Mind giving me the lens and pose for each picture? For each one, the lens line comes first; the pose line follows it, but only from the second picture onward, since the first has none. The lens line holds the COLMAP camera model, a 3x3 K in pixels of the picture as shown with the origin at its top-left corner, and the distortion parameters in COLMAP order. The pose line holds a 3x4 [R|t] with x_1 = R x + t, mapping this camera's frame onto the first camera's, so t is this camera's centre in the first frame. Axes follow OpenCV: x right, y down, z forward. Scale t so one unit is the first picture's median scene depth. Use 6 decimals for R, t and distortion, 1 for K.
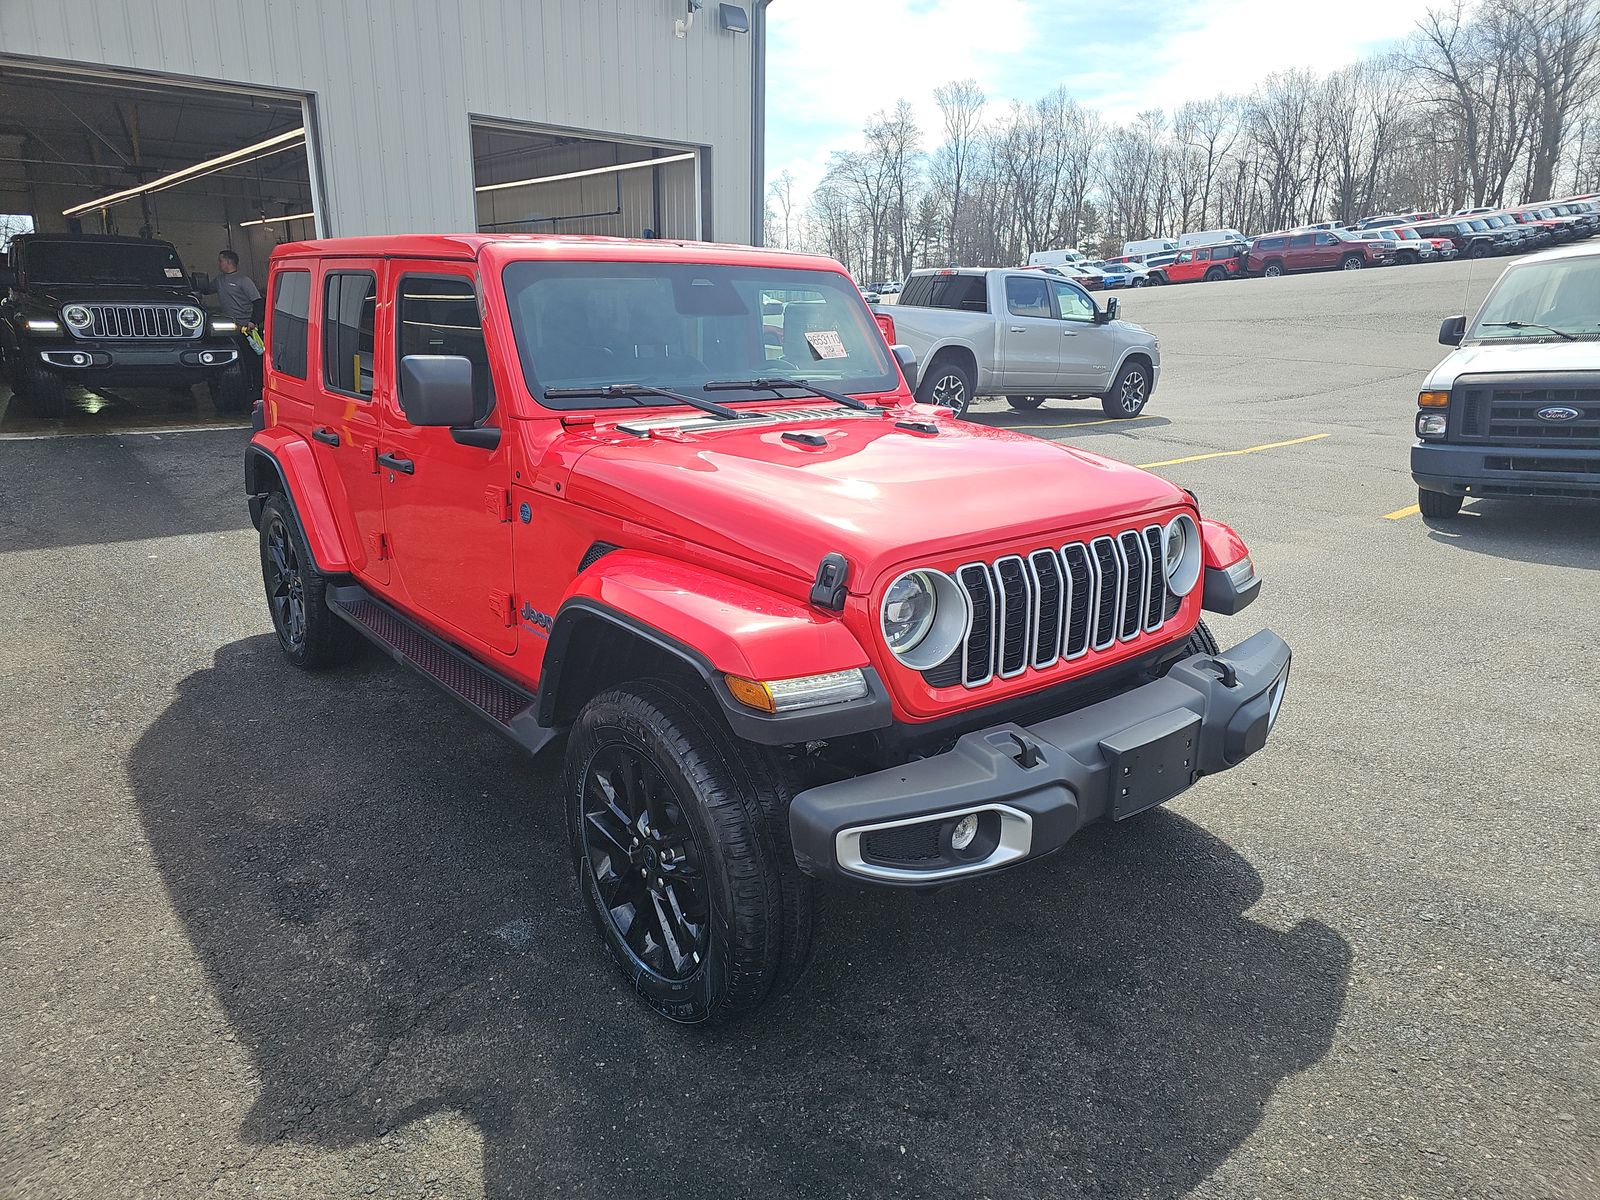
lens RADIAL K [[1051.6, 0, 808.7], [0, 1051.6, 602.0], [0, 0, 1]] dist [0.034849, -0.031019]
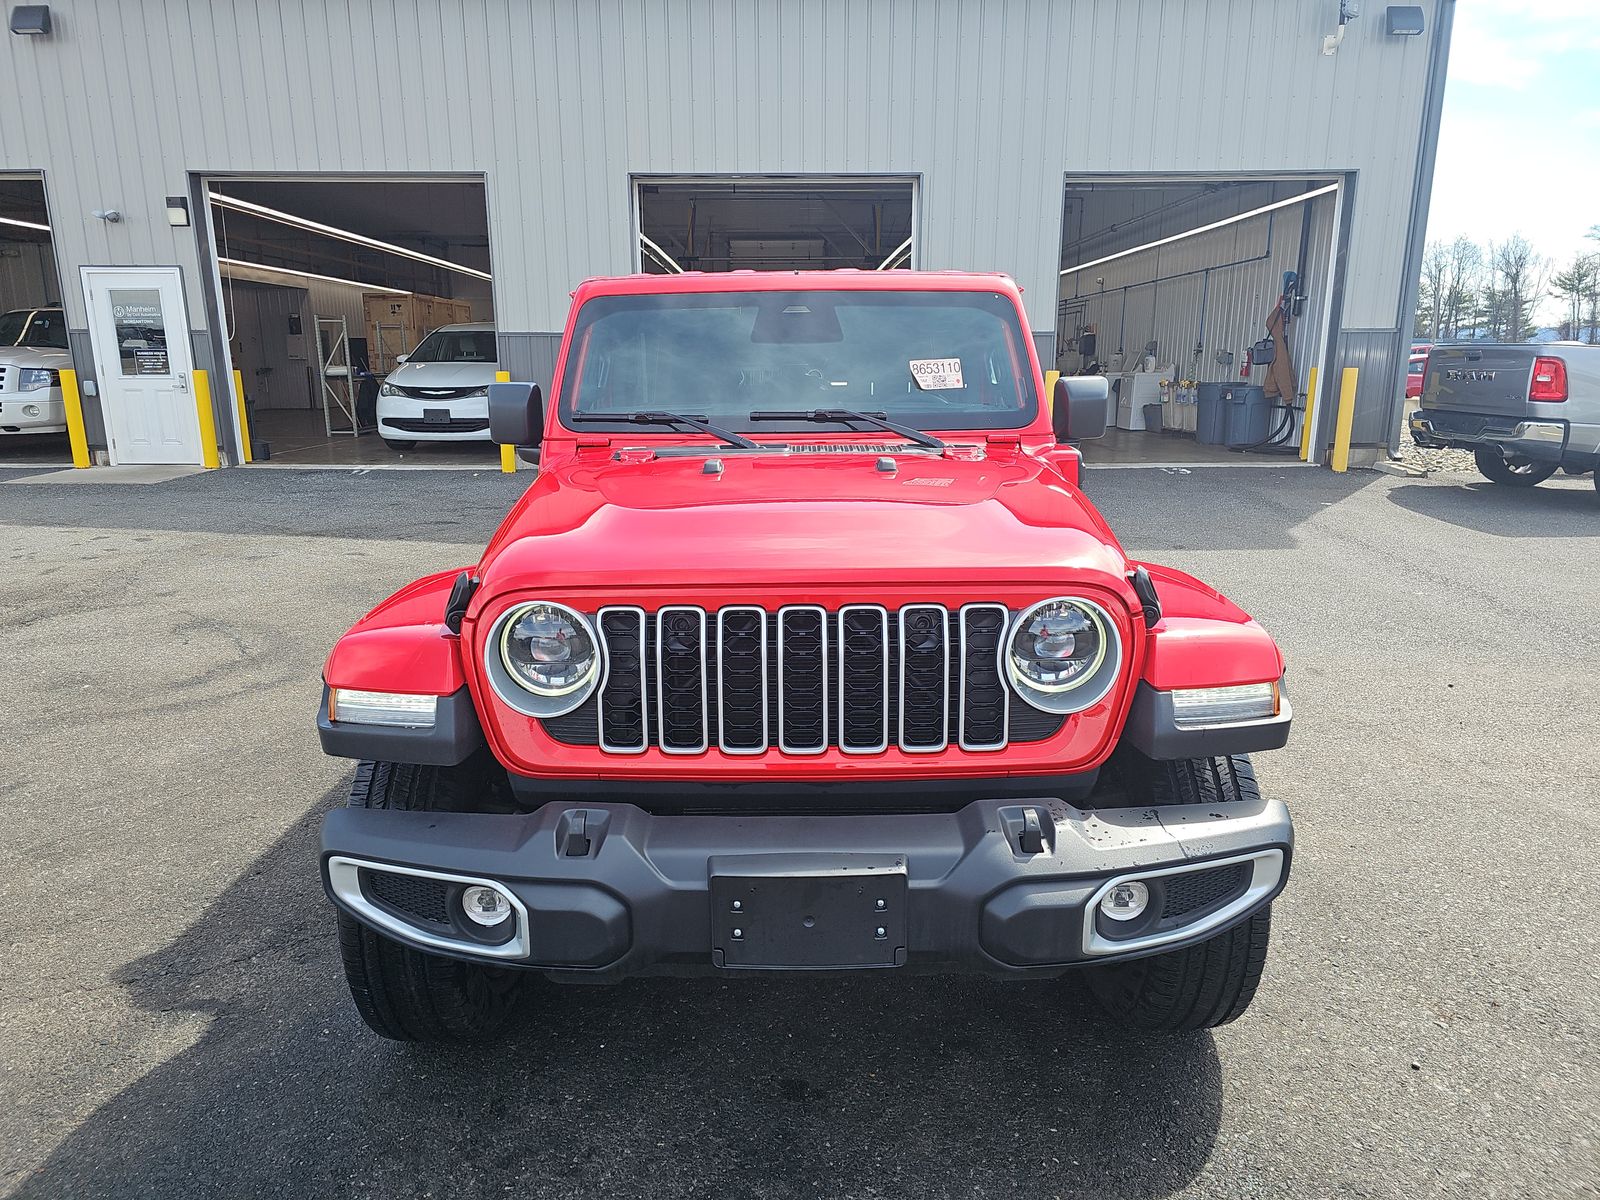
lens RADIAL K [[1051.6, 0, 799.6], [0, 1051.6, 593.8], [0, 0, 1]] dist [0.034849, -0.031019]
pose [[0.771091, 0.116658, -0.625948, 0.618769], [-0.155213, 0.987855, -0.007097, -0.049369], [0.617518, 0.102628, 0.779833, 0.331493]]
